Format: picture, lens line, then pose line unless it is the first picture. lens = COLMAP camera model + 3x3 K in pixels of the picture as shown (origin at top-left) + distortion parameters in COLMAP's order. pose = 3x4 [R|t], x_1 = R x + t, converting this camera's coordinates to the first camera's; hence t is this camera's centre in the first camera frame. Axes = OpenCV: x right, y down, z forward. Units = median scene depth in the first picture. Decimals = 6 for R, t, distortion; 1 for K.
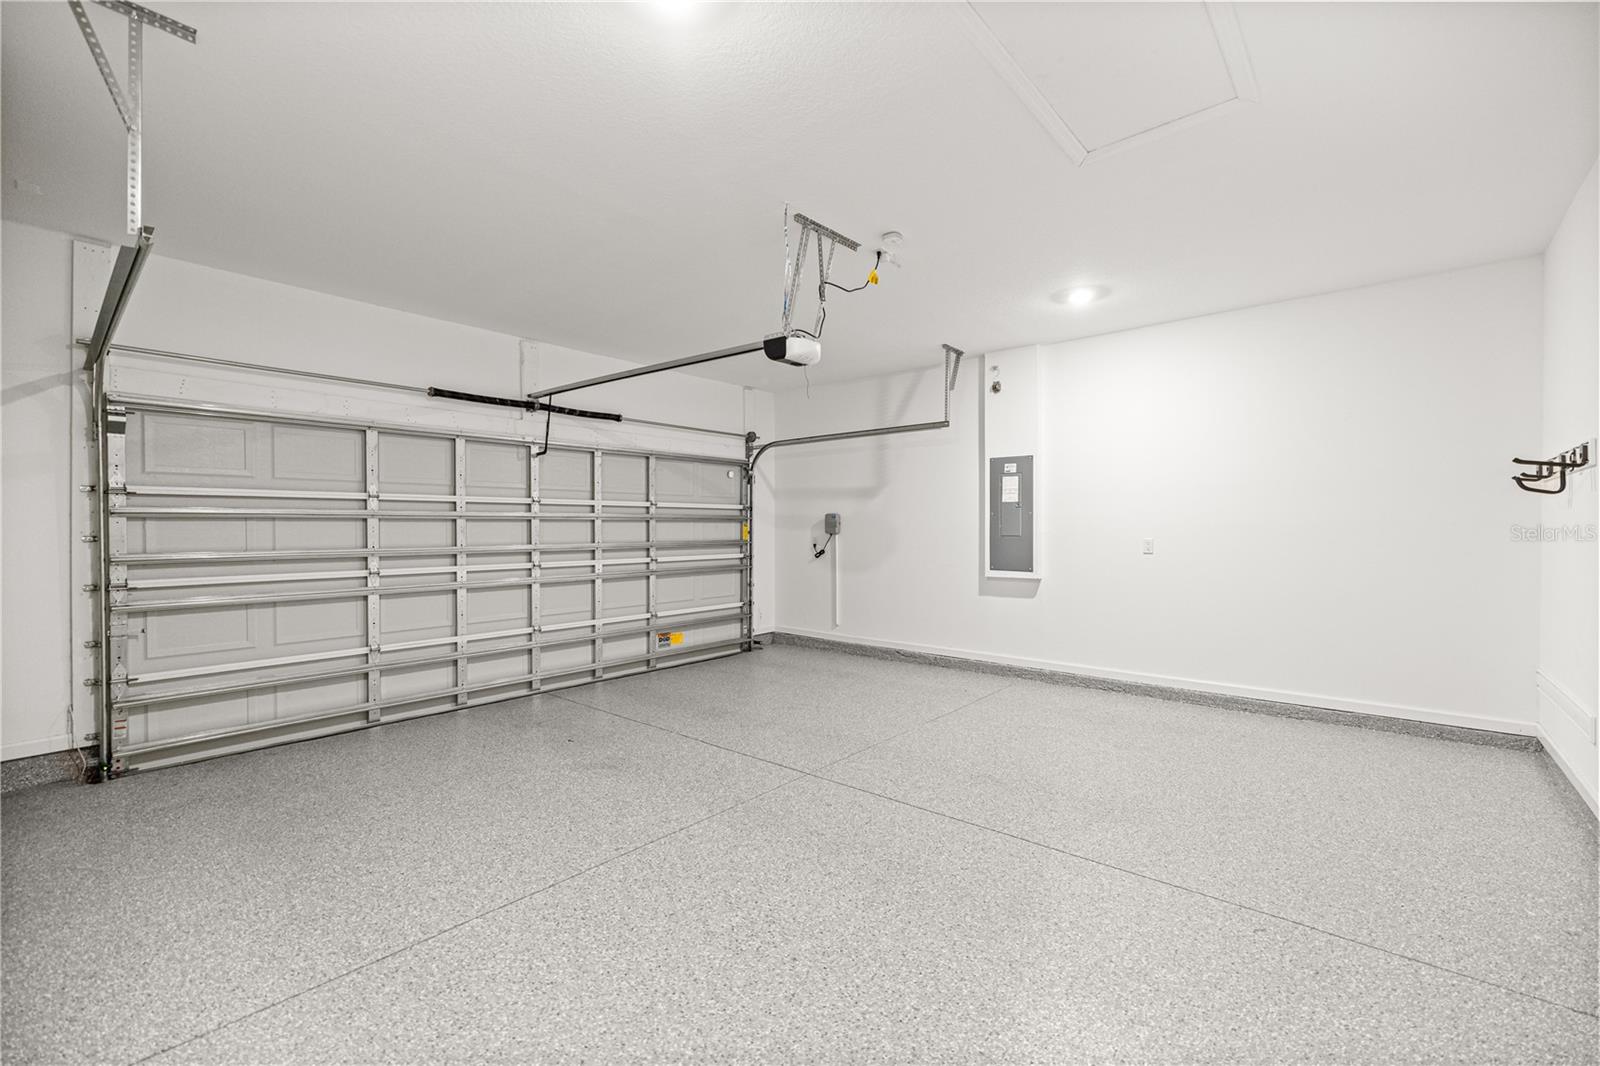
lens RADIAL K [[672.3, 0, 801.4], [0, 672.3, 534.5], [0, 0, 1]] dist [-0.002088, 0.000144]
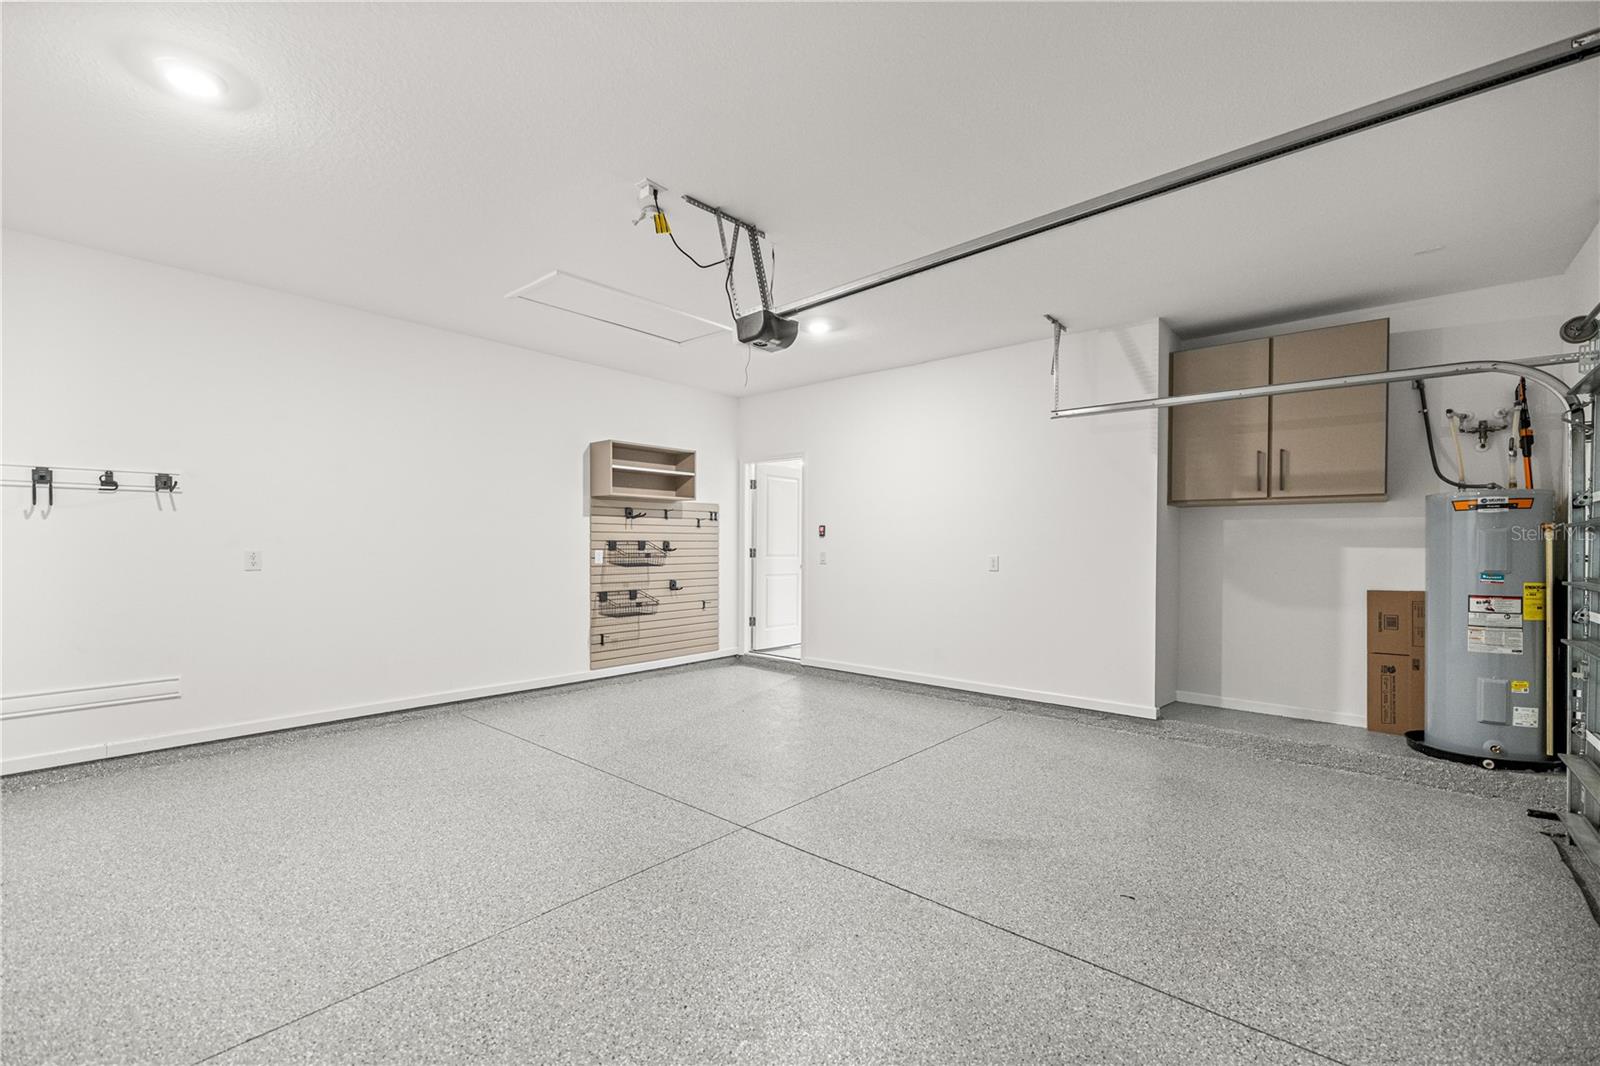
lens RADIAL K [[672.3, 0, 798.1], [0, 672.3, 541.4], [0, 0, 1]] dist [-0.002088, 0.000144]
pose [[-0.999928, -0.007319, -0.009551, -0.048241], [-0.007335, 0.999972, 0.001691, -0.009795], [0.009538, 0.001761, -0.999953, 1.876624]]
